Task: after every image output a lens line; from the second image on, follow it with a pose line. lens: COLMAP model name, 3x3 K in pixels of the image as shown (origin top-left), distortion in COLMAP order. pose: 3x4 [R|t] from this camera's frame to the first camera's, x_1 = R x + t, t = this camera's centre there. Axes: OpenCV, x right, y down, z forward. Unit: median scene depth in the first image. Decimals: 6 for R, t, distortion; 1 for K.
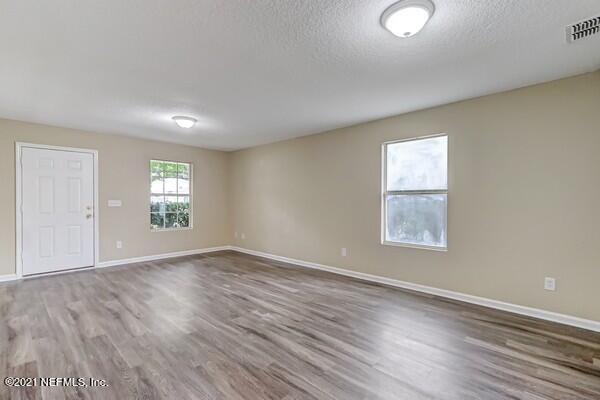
lens RADIAL K [[280.3, 0, 298.0], [0, 280.3, 203.2], [0, 0, 1]] dist [-0.008933, -0.000131]
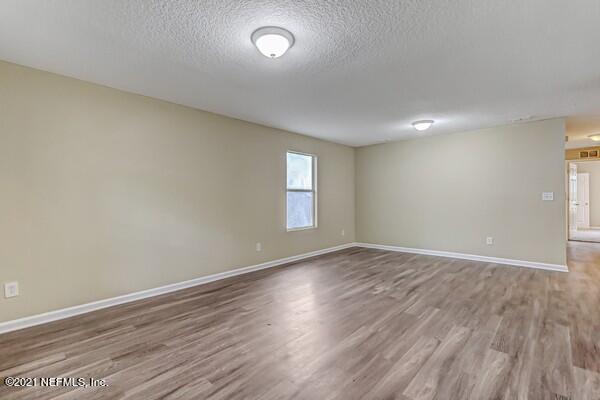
lens RADIAL K [[276.7, 0, 297.3], [0, 276.7, 197.5], [0, 0, 1]] dist [-0.002959, -0.000399]
pose [[-0.017497, -0.000047, 0.999847, -0.983087], [0.013512, 0.999909, 0.000283, -0.003996], [-0.999756, 0.013515, -0.017495, 1.026711]]
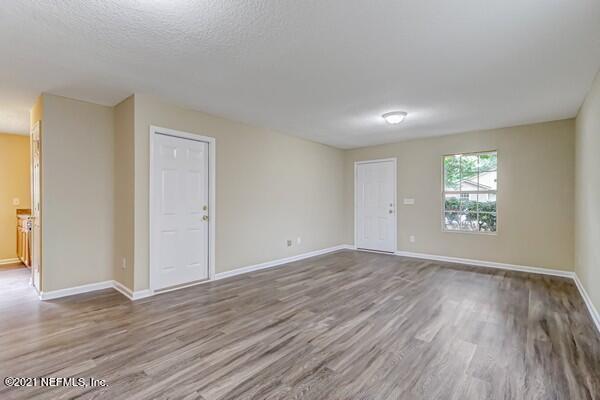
lens RADIAL K [[280.3, 0, 298.0], [0, 280.3, 203.2], [0, 0, 1]] dist [-0.008933, -0.000131]
pose [[0.059421, 0.010520, -0.998178, 0.577767], [-0.010661, 0.999894, 0.009903, 0.001800], [0.998176, 0.010053, 0.059526, 0.644502]]
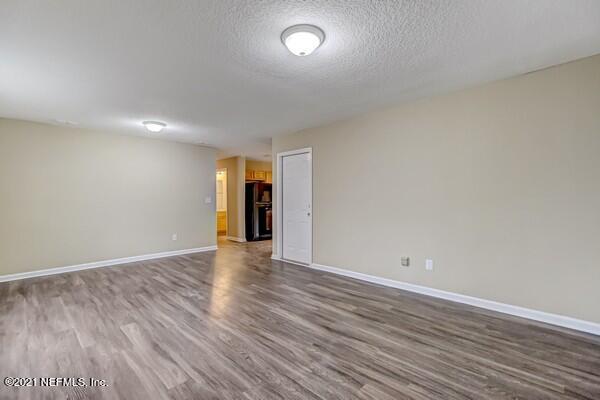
lens RADIAL K [[276.7, 0, 297.3], [0, 276.7, 197.5], [0, 0, 1]] dist [-0.002959, -0.000399]
pose [[-0.999705, 0.003483, 0.024026, -0.434243], [0.003499, 0.999994, 0.000625, -0.008690], [-0.024024, 0.000709, -0.999711, 1.611033]]
